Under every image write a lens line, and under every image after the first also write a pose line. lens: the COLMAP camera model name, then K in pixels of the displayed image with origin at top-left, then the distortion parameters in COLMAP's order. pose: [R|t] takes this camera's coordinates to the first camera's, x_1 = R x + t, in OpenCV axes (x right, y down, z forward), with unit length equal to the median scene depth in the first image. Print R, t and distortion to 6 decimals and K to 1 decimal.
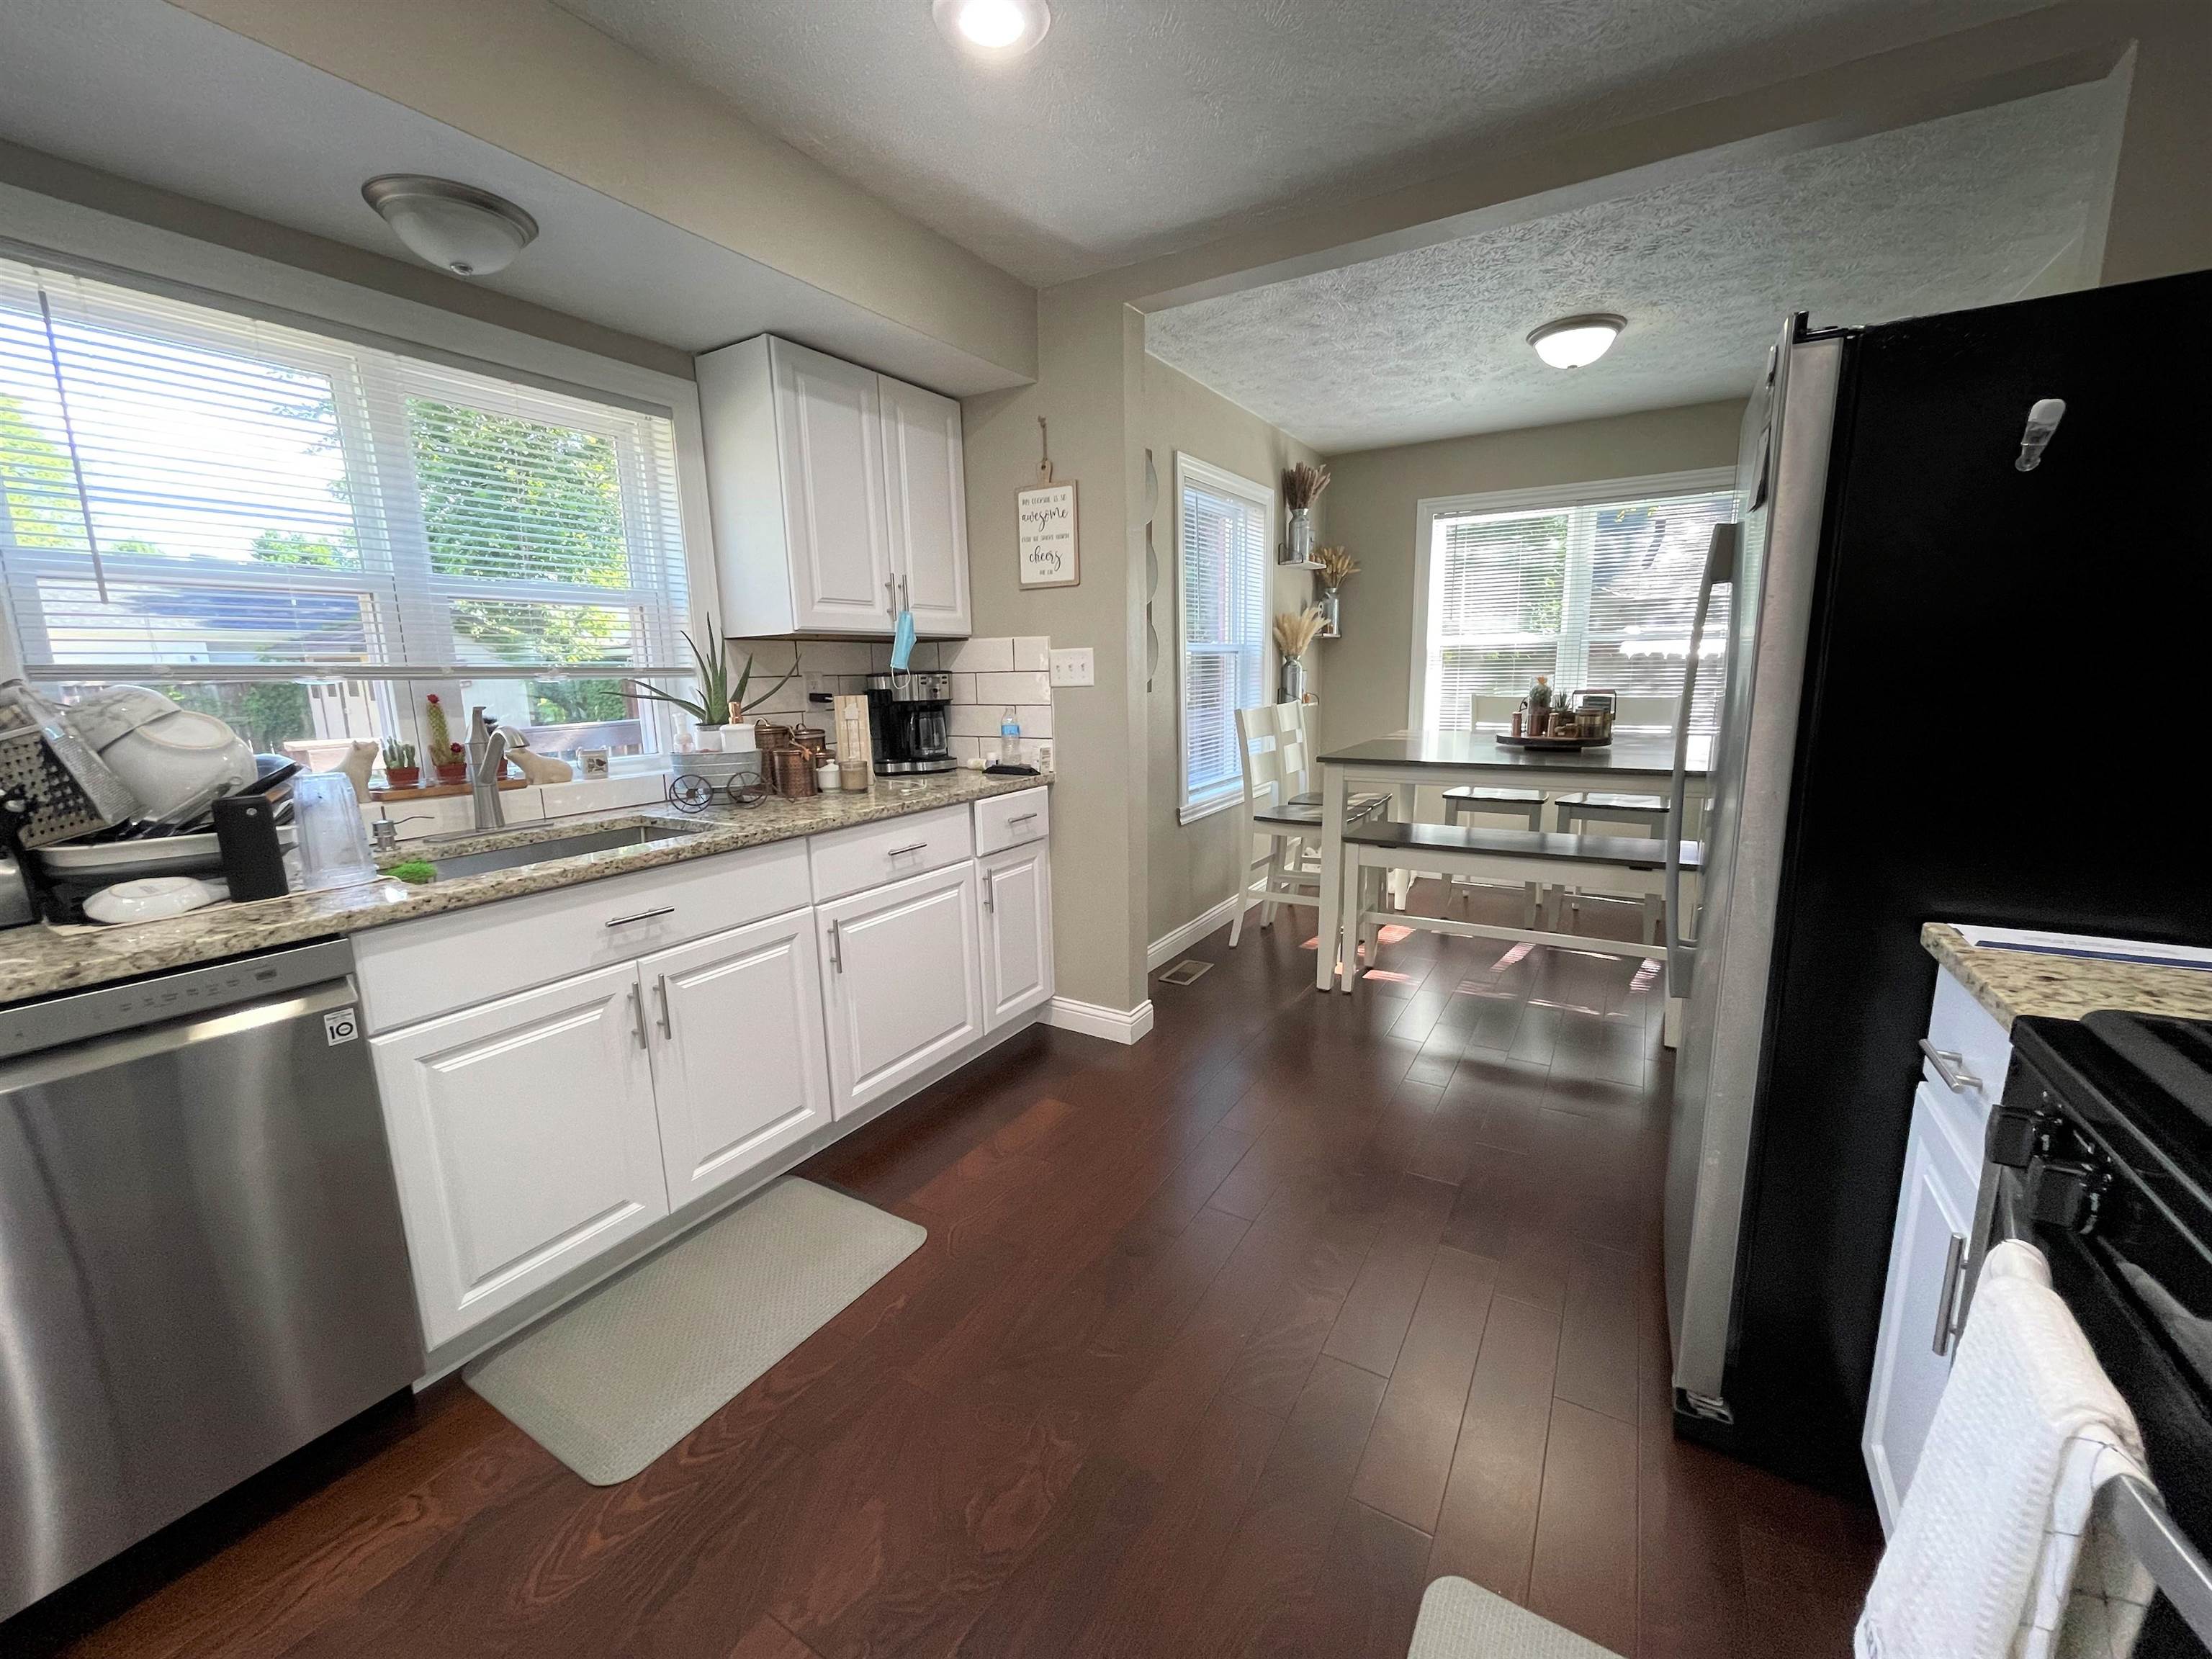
lens RADIAL K [[893.6, 0, 1107.0], [0, 893.6, 833.5], [0, 0, 1]] dist [-0.002471, 0.000290]
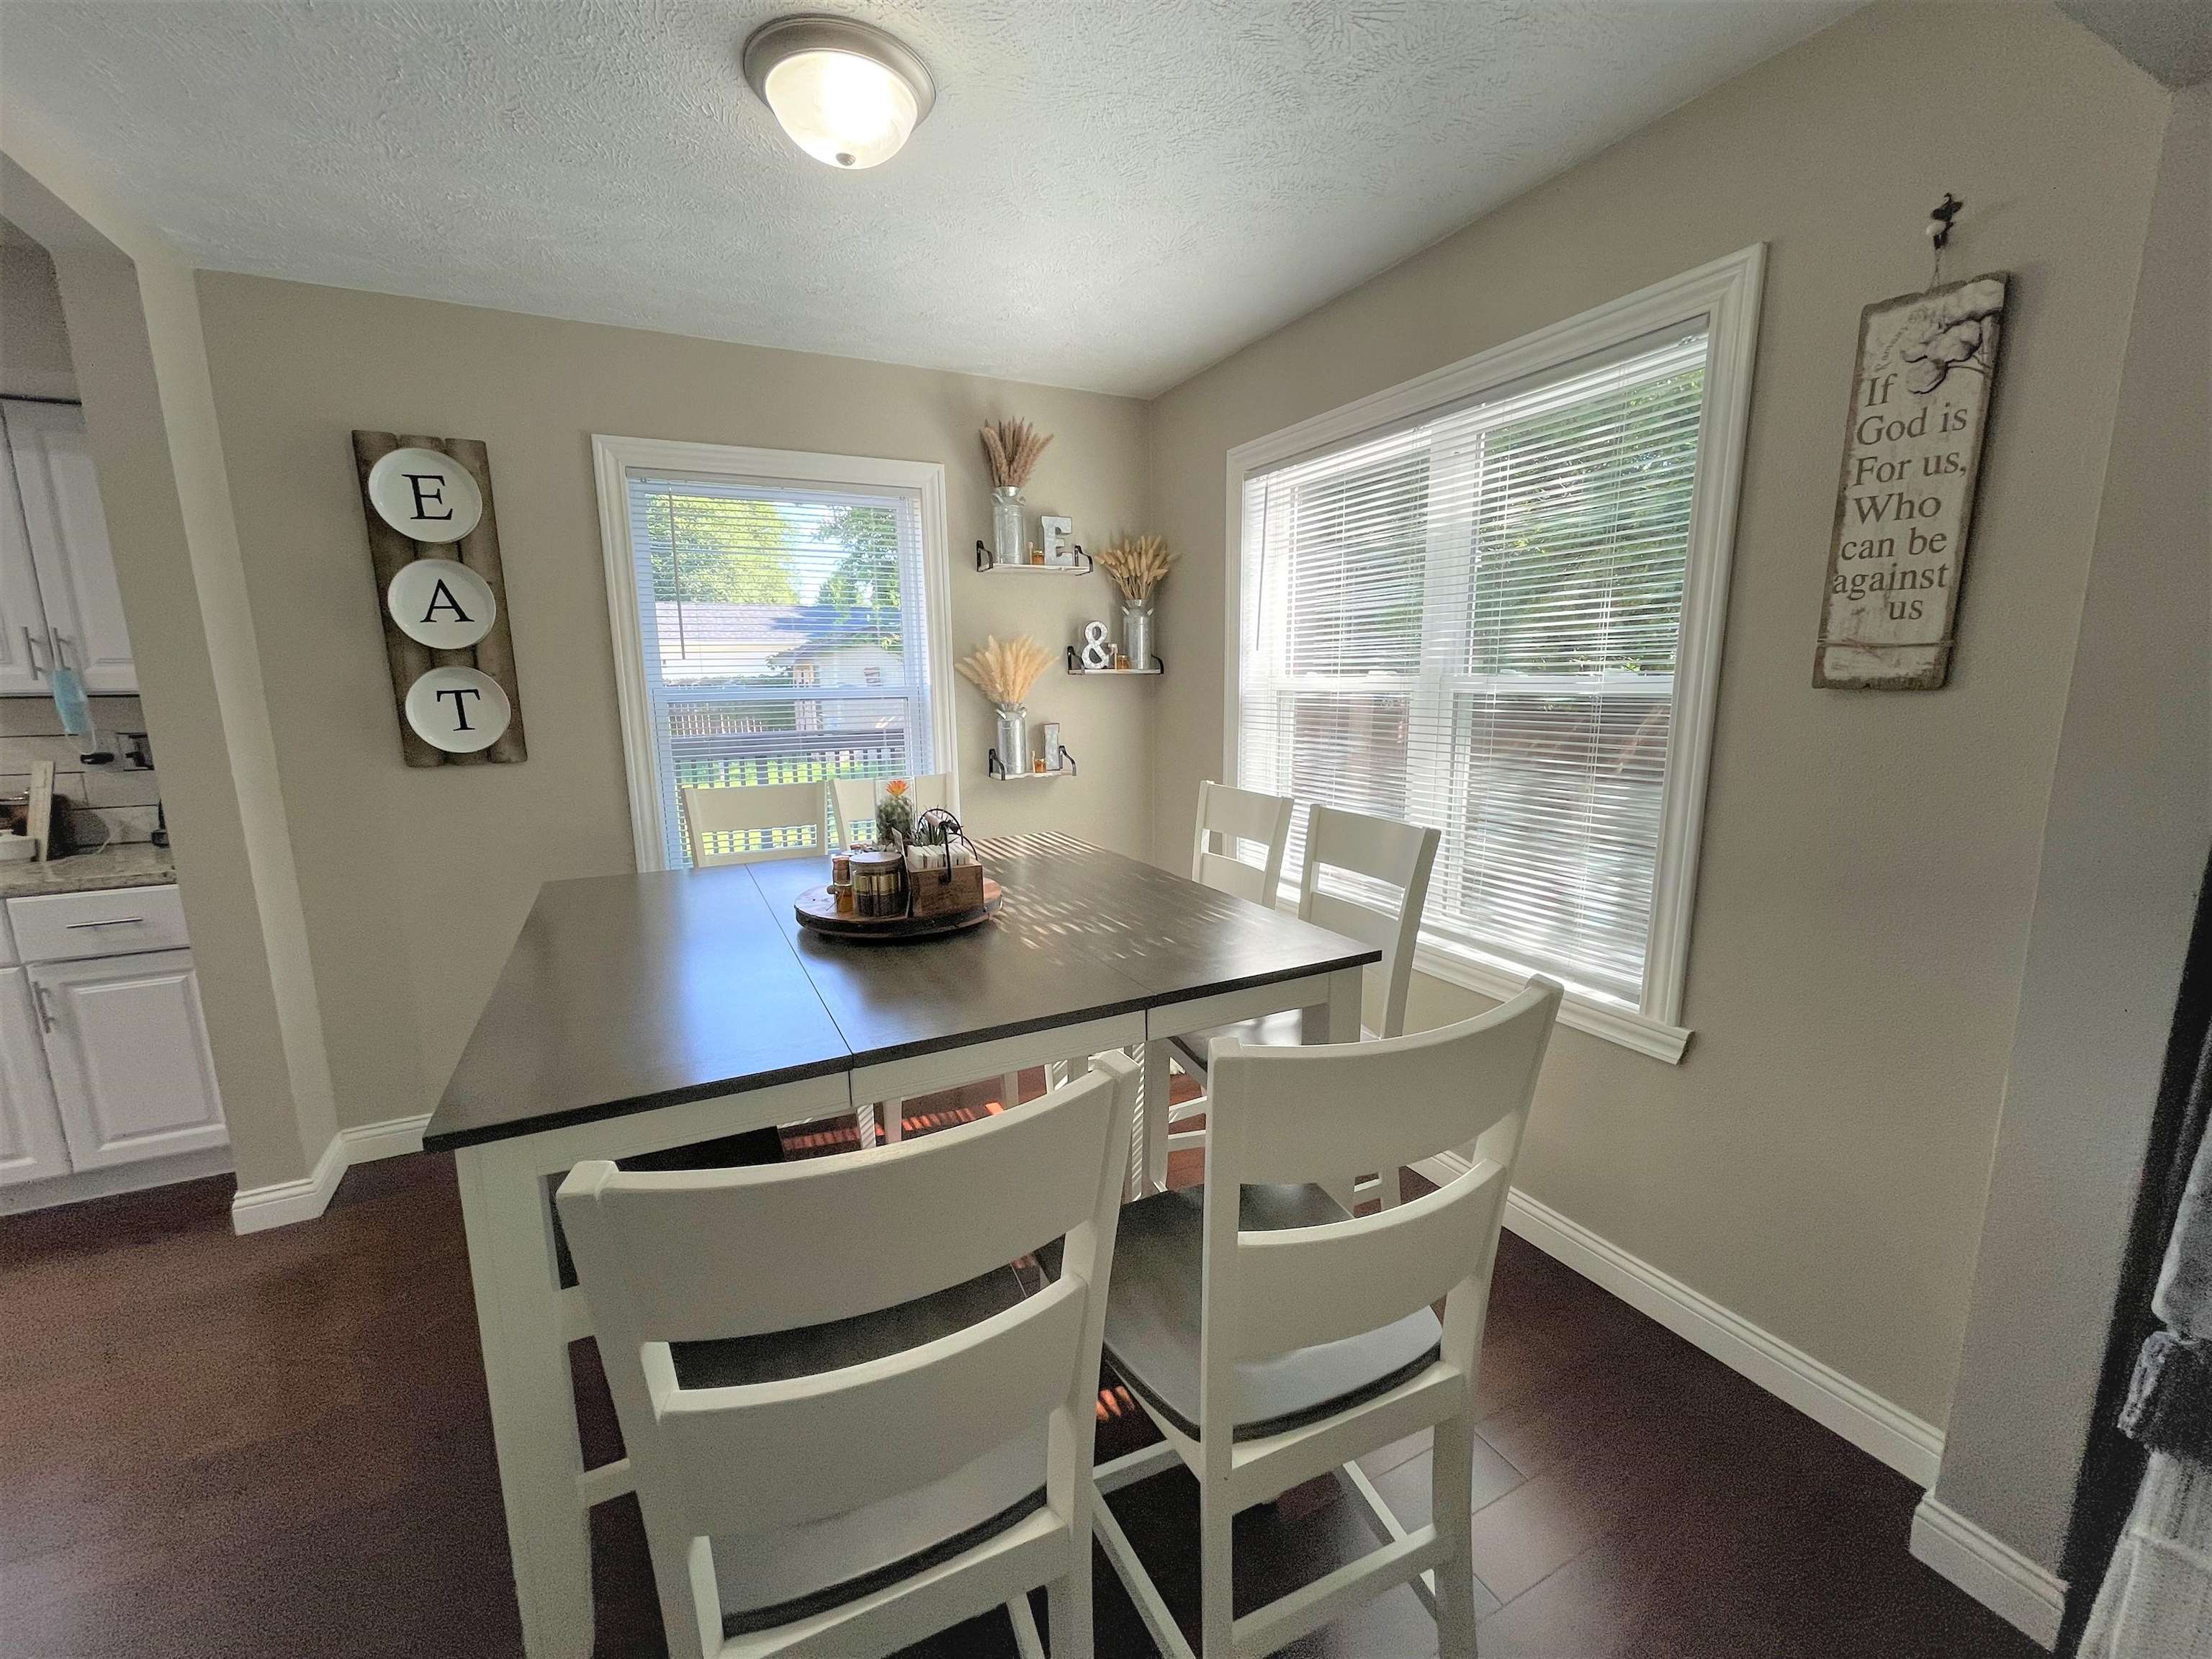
lens RADIAL K [[893.6, 0, 1097.0], [0, 893.6, 833.2], [0, 0, 1]] dist [-0.002471, 0.000290]
pose [[0.848983, 0.103271, -0.518231, 0.647141], [-0.103897, 0.994196, 0.027912, -0.128437], [0.518106, 0.030146, 0.854785, 0.464668]]
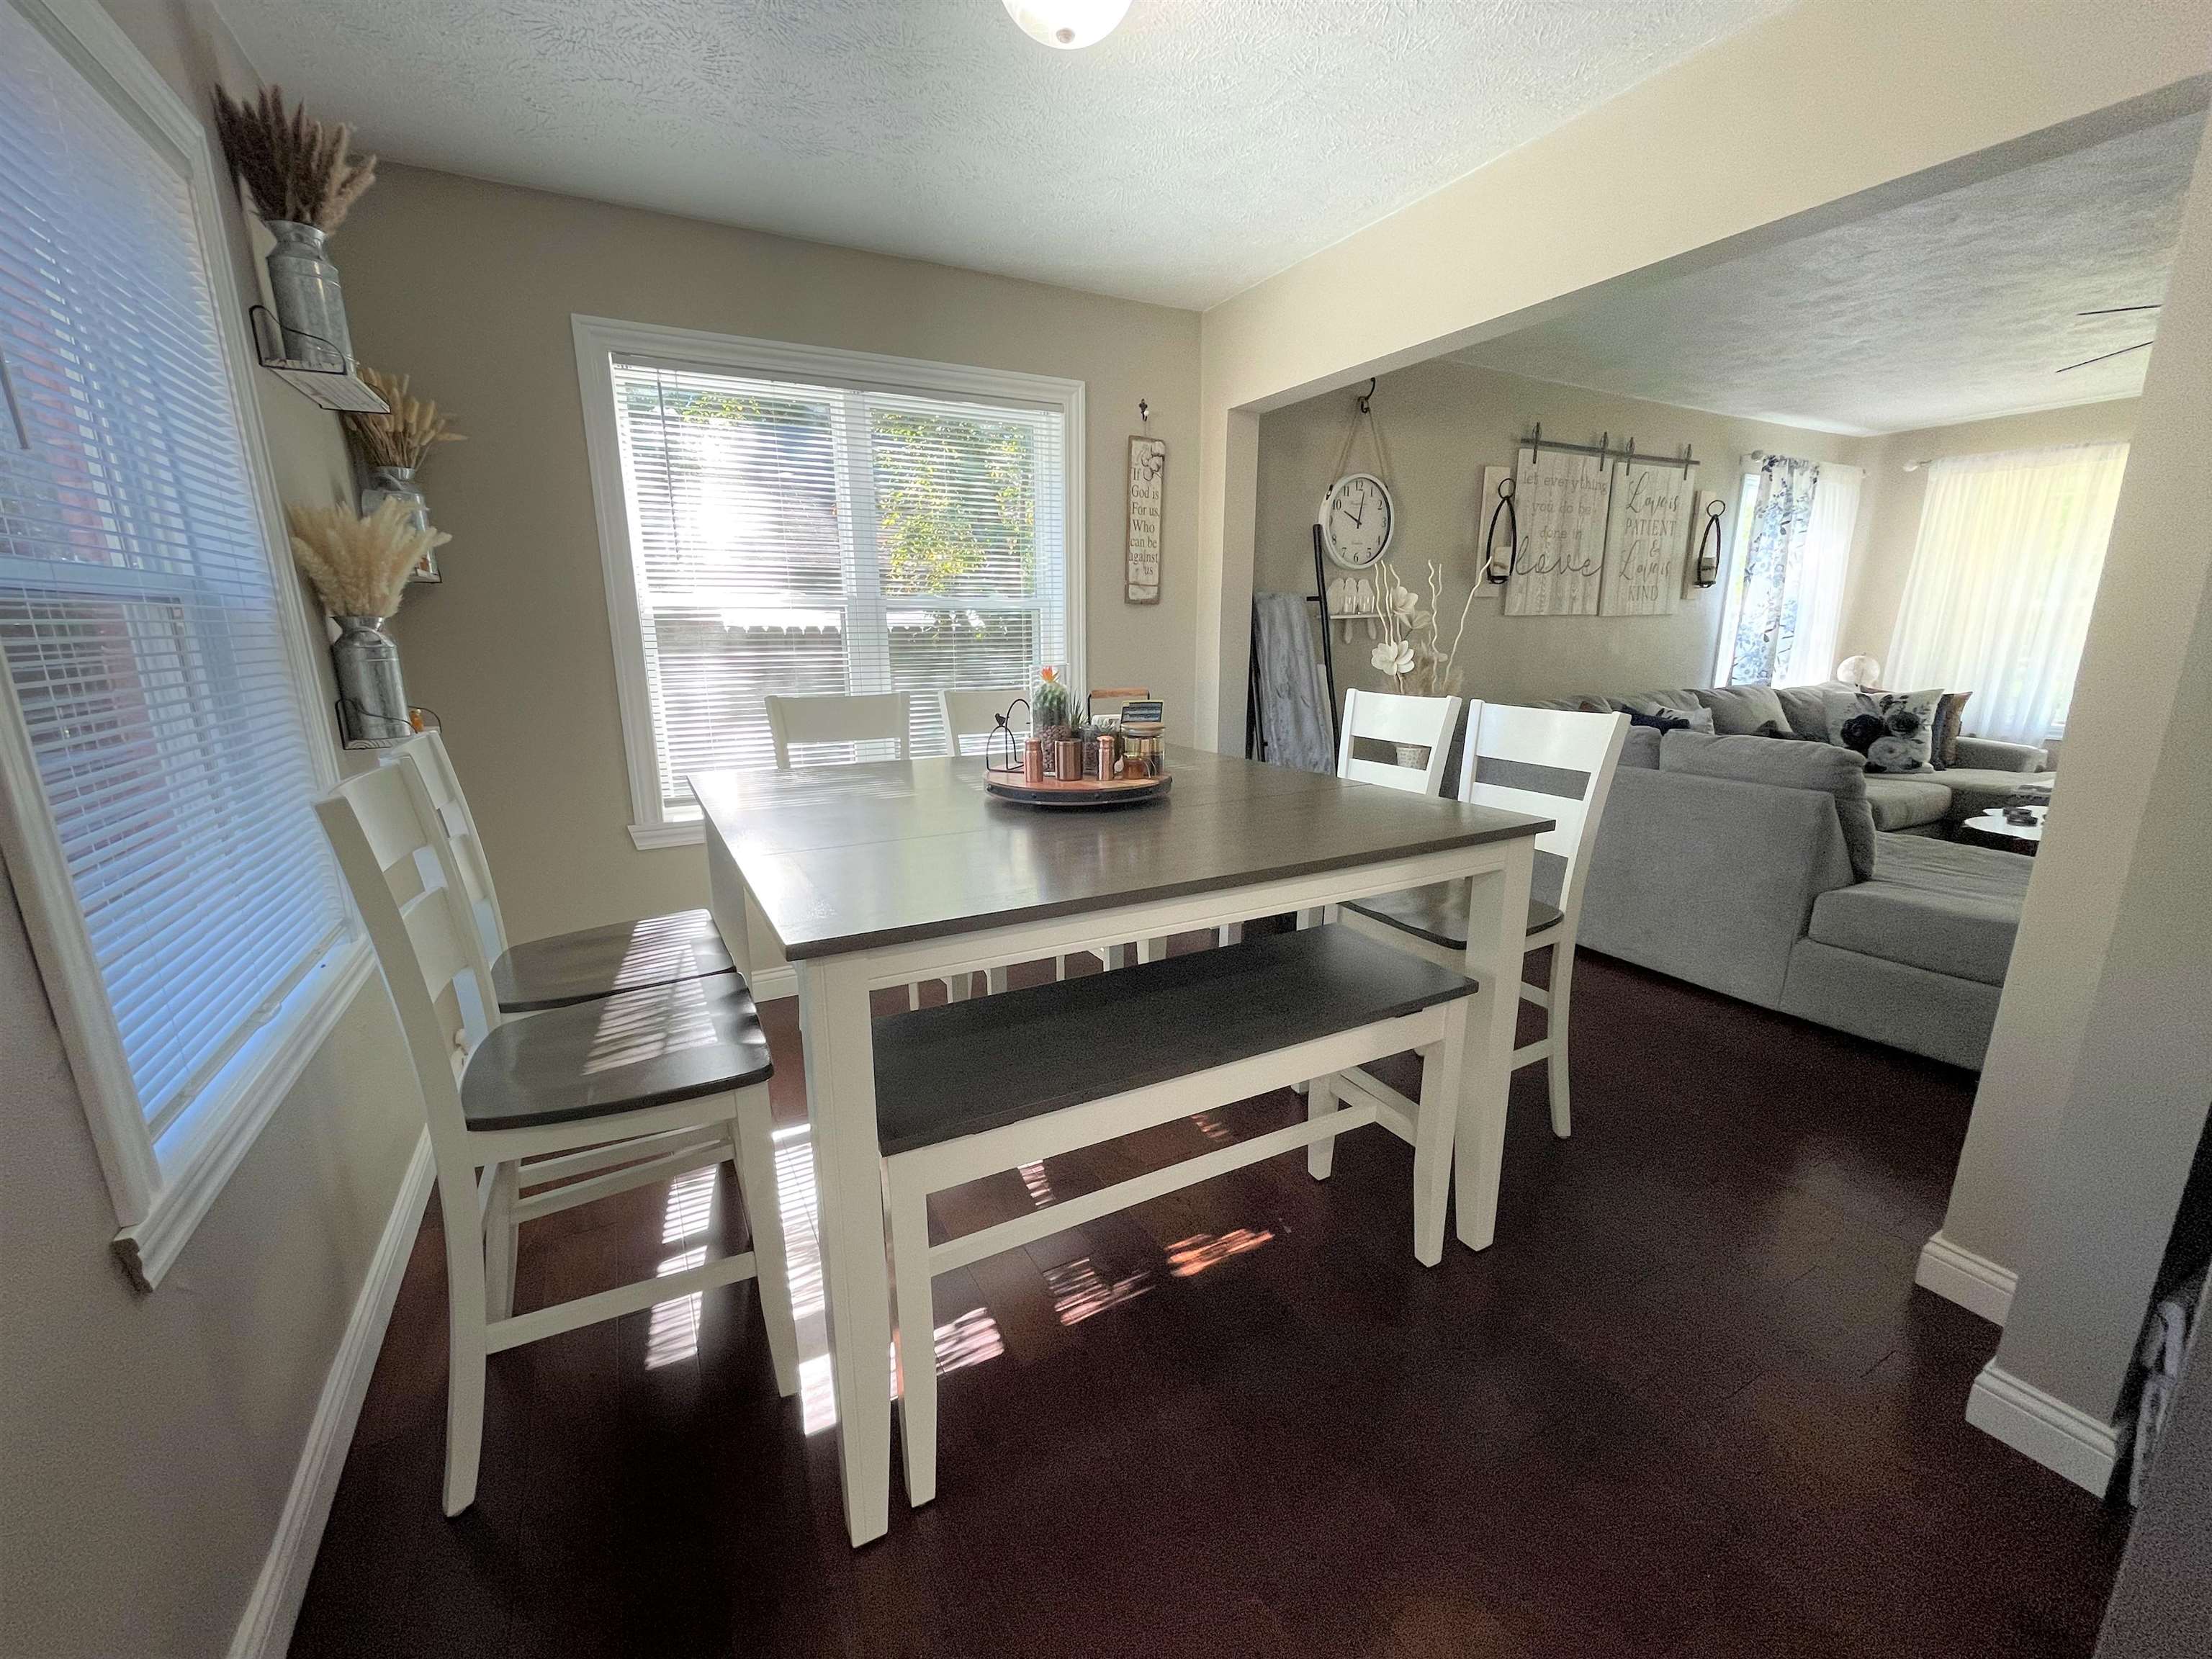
lens RADIAL K [[893.6, 0, 1120.5], [0, 893.6, 828.5], [0, 0, 1]] dist [-0.002471, 0.000290]
pose [[0.499078, -0.175756, 0.848547, 0.024311], [0.153055, 0.981700, 0.113315, -0.101766], [-0.852934, 0.073321, 0.516845, 0.521609]]
